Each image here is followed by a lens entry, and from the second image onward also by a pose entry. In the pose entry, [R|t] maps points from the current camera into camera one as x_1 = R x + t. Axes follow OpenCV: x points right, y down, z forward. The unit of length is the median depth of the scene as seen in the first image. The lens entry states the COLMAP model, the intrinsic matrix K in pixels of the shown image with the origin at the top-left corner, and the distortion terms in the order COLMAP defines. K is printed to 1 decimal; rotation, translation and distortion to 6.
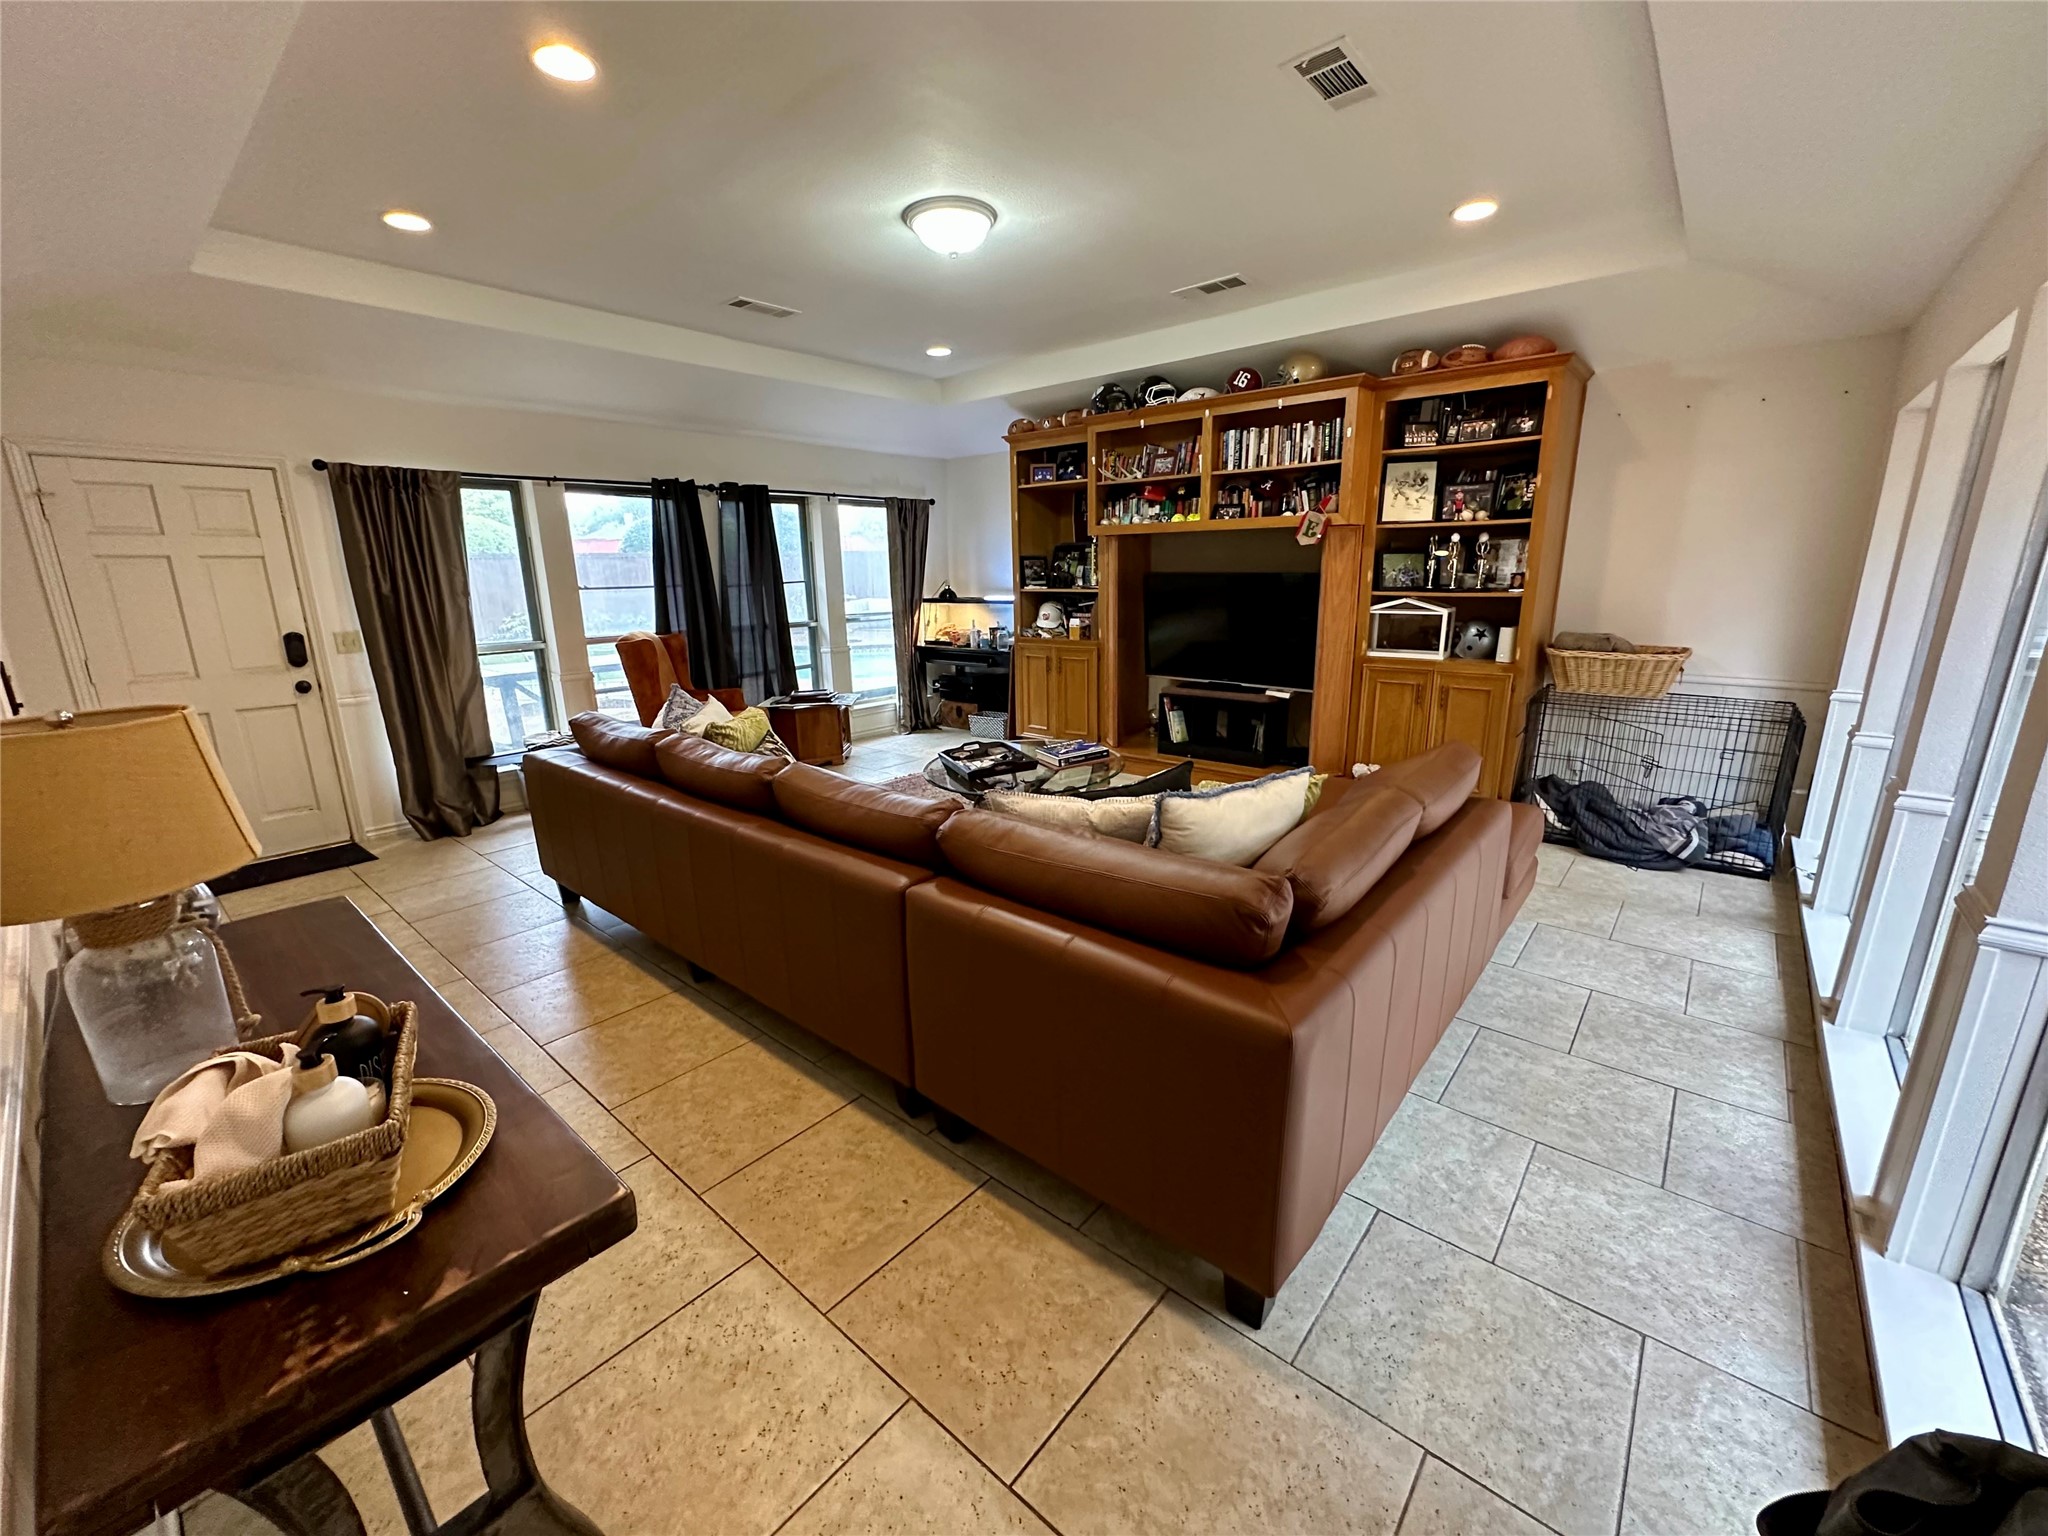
lens RADIAL K [[820.6, 0, 1029.8], [0, 820.6, 773.4], [0, 0, 1]] dist [-0.006285, 0.001086]
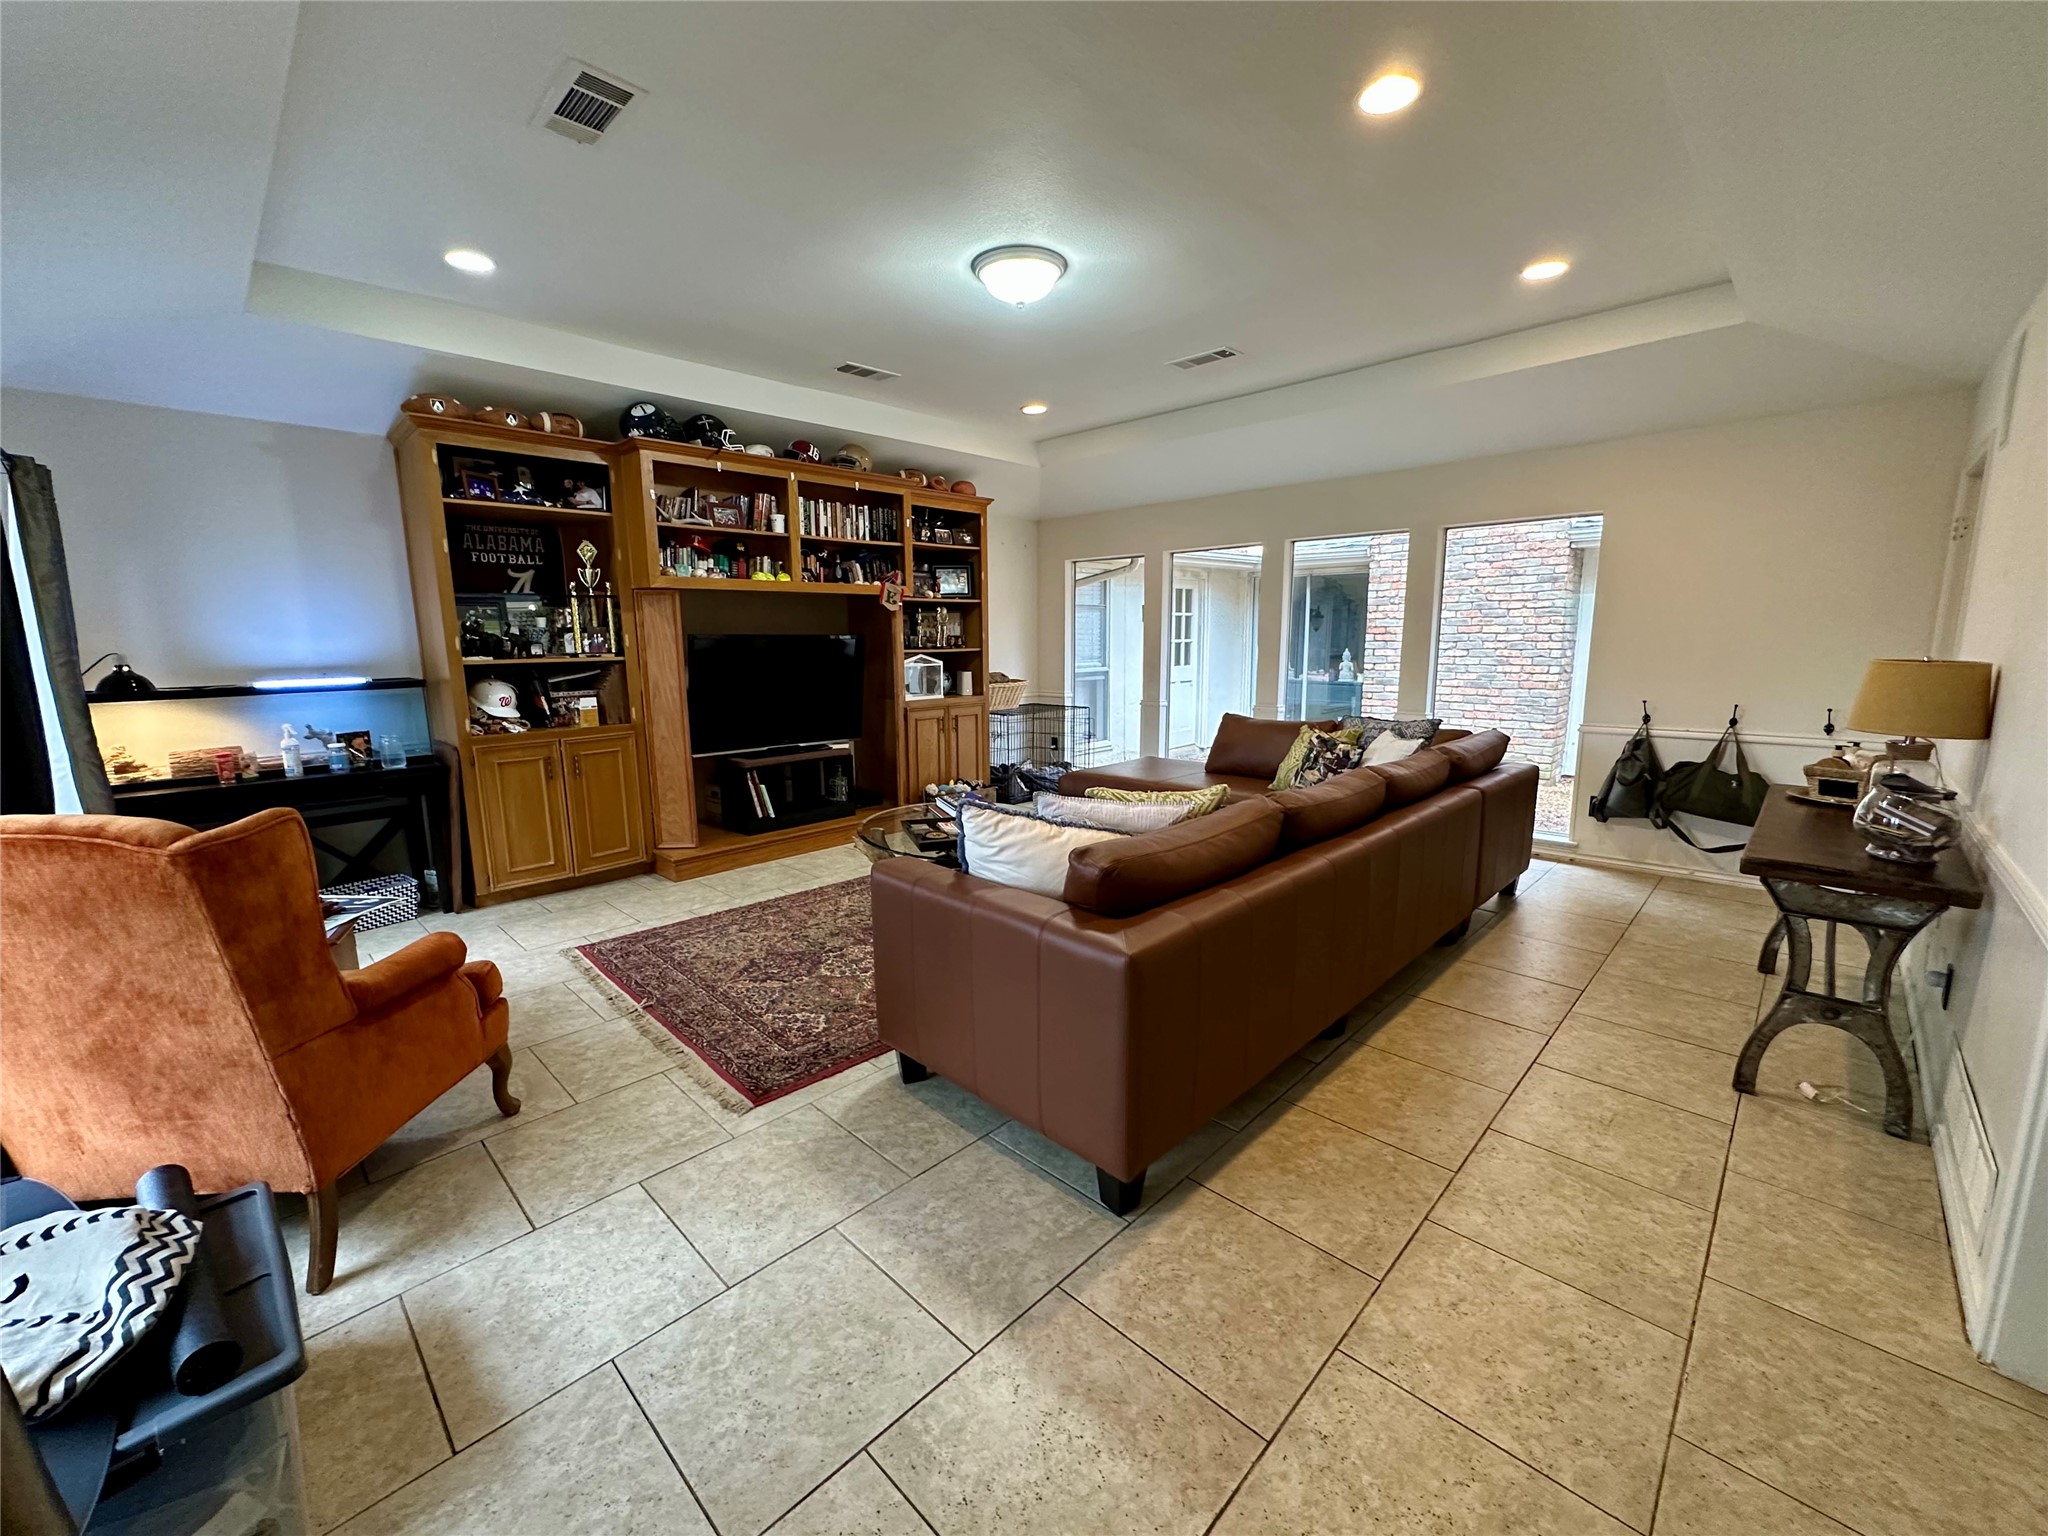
lens RADIAL K [[820.6, 0, 1031.5], [0, 820.6, 771.4], [0, 0, 1]] dist [-0.006285, 0.001086]
pose [[0.078589, -0.152696, 0.985143, -0.796746], [0.247673, 0.960207, 0.129074, -0.153838], [-0.965651, 0.233849, 0.113280, 0.696792]]
